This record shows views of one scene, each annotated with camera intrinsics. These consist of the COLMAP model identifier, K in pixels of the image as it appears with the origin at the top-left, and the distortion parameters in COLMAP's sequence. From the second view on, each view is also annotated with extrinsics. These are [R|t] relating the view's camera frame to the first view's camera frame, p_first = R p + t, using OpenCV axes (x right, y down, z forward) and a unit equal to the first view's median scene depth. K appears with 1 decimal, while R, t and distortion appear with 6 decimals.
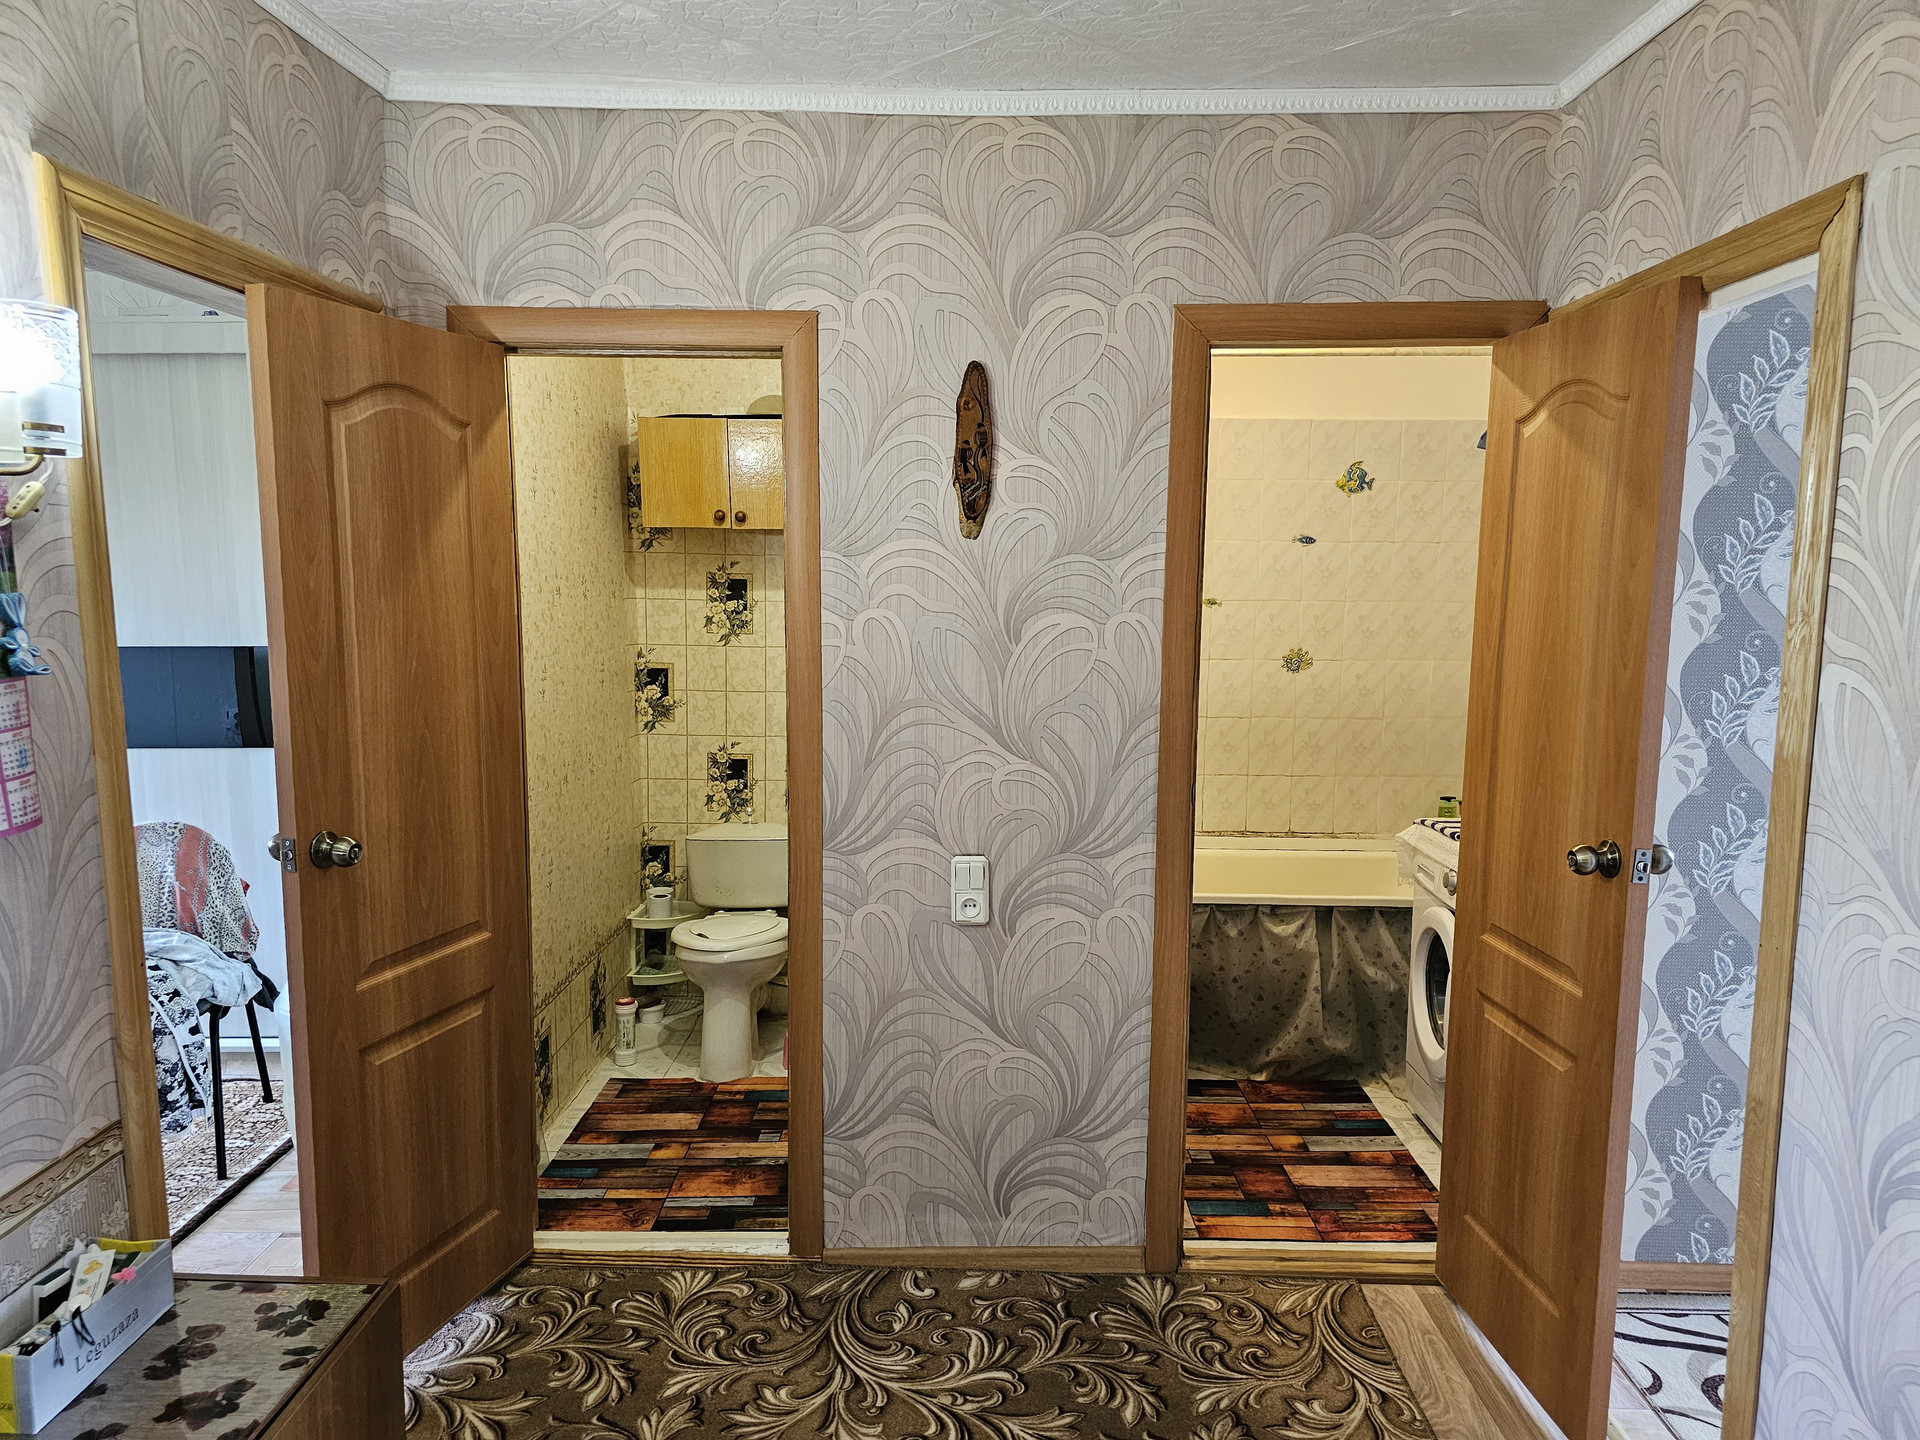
lens RADIAL K [[1297.8, 0, 958.6], [0, 1297.8, 729.2], [0, 0, 1]] dist [0.097527, -0.112537]
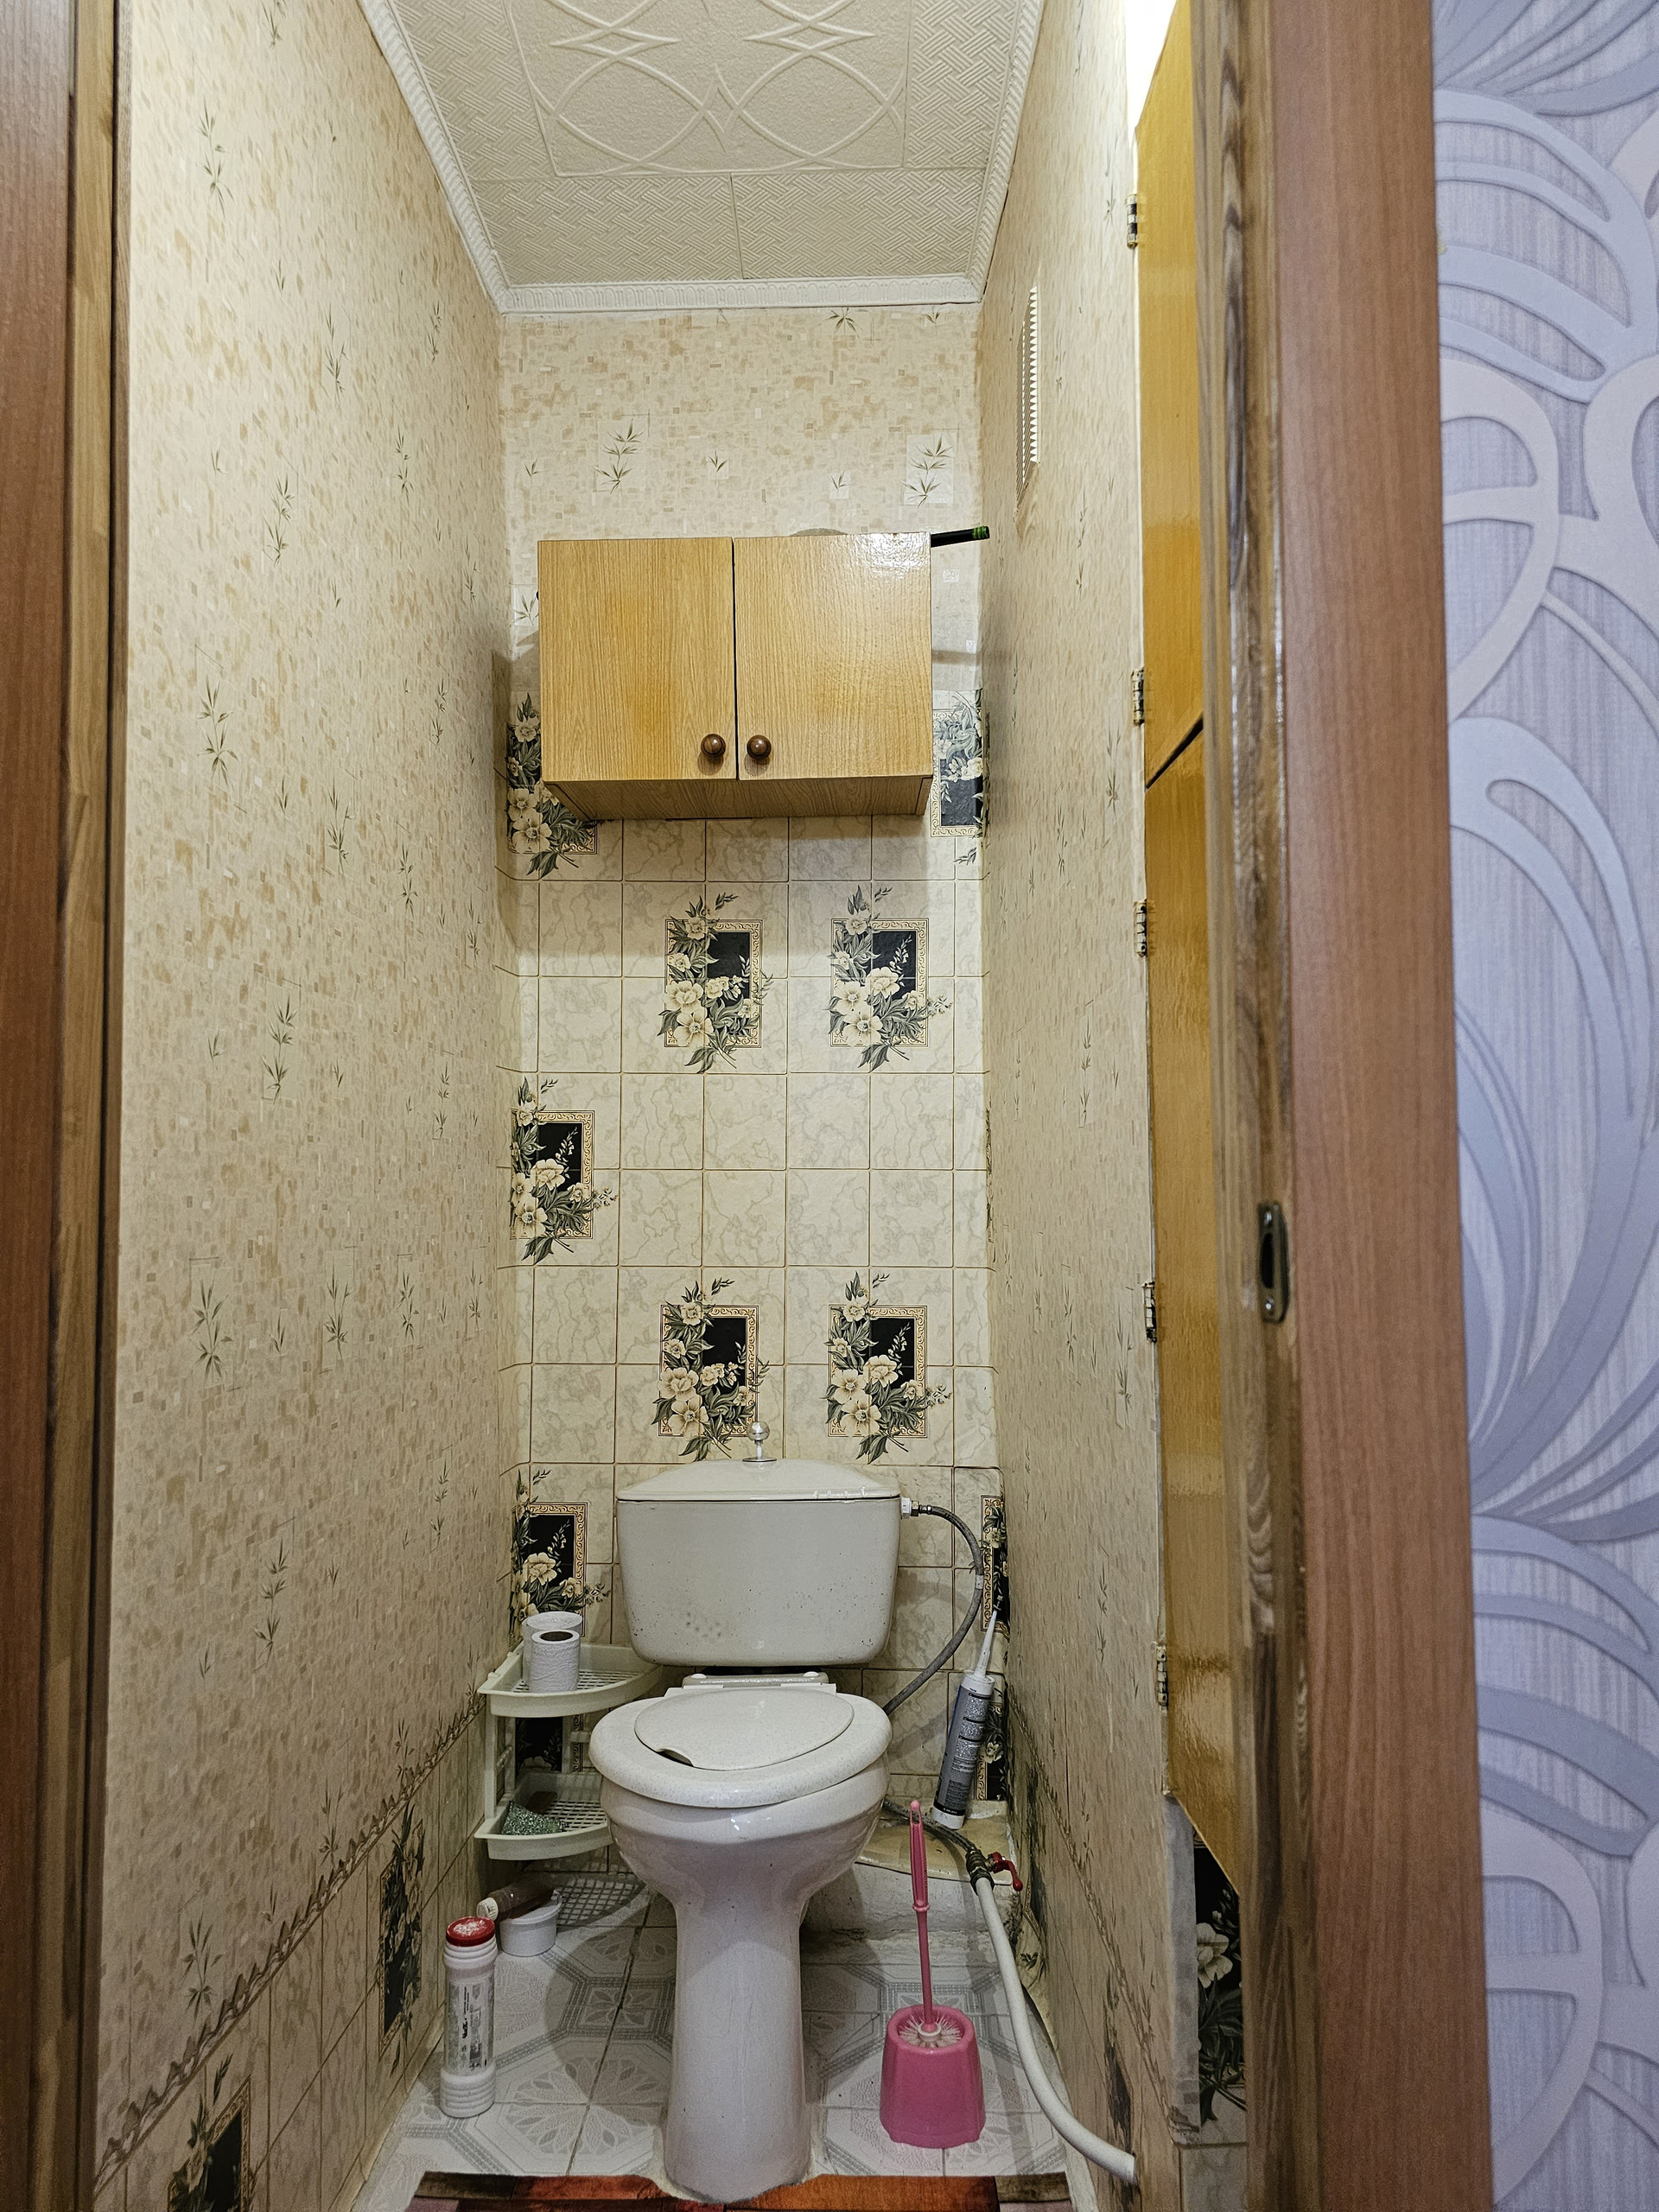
lens RADIAL K [[1495.2, 0, 796.5], [0, 1495.2, 1100.5], [0, 0, 1]] dist [0.097527, -0.112537]
pose [[0.999129, -0.017242, -0.038009, -0.126820], [0.010019, 0.983134, -0.182614, 0.045762], [0.040516, 0.182074, 0.982450, 0.478744]]
